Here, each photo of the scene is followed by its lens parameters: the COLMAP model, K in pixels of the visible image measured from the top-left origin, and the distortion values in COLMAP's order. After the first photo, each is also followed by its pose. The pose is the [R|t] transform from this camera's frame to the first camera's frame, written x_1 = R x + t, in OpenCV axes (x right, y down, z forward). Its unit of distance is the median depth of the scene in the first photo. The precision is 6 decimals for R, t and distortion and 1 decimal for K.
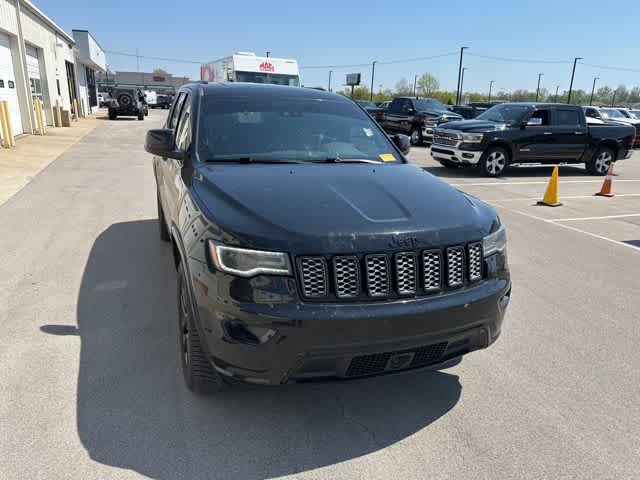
lens RADIAL K [[455.7, 0, 316.0], [0, 455.7, 236.8], [0, 0, 1]] dist [0.034682, -0.045562]
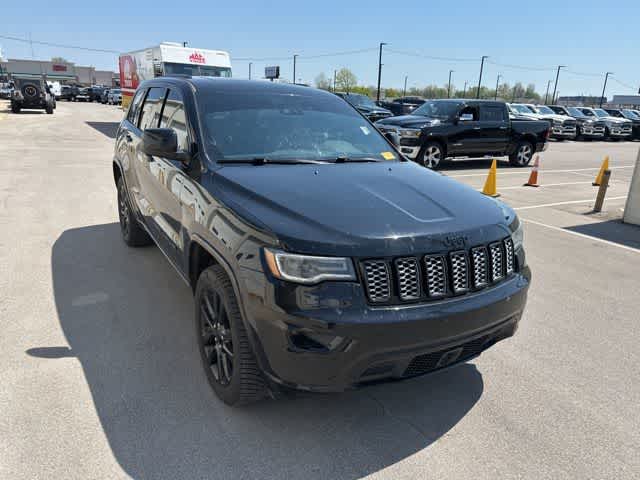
lens RADIAL K [[455.7, 0, 317.0], [0, 455.7, 242.6], [0, 0, 1]] dist [0.034682, -0.045562]
pose [[0.984838, -0.043791, 0.167861, -0.167333], [0.039671, 0.998825, 0.027826, -0.015032], [-0.168882, -0.020745, 0.985418, 0.025497]]
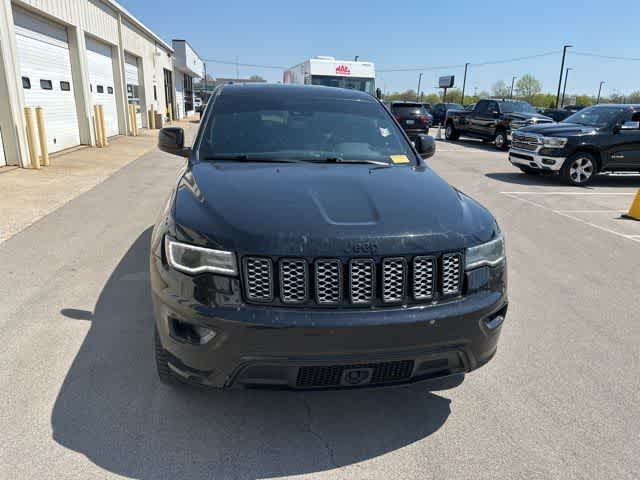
lens RADIAL K [[455.7, 0, 315.1], [0, 455.7, 235.4], [0, 0, 1]] dist [0.034682, -0.045562]
pose [[0.981430, 0.048082, -0.185697, 0.159151], [-0.050175, 0.998719, -0.006582, -0.001462], [0.185143, 0.015777, 0.982585, 0.044370]]
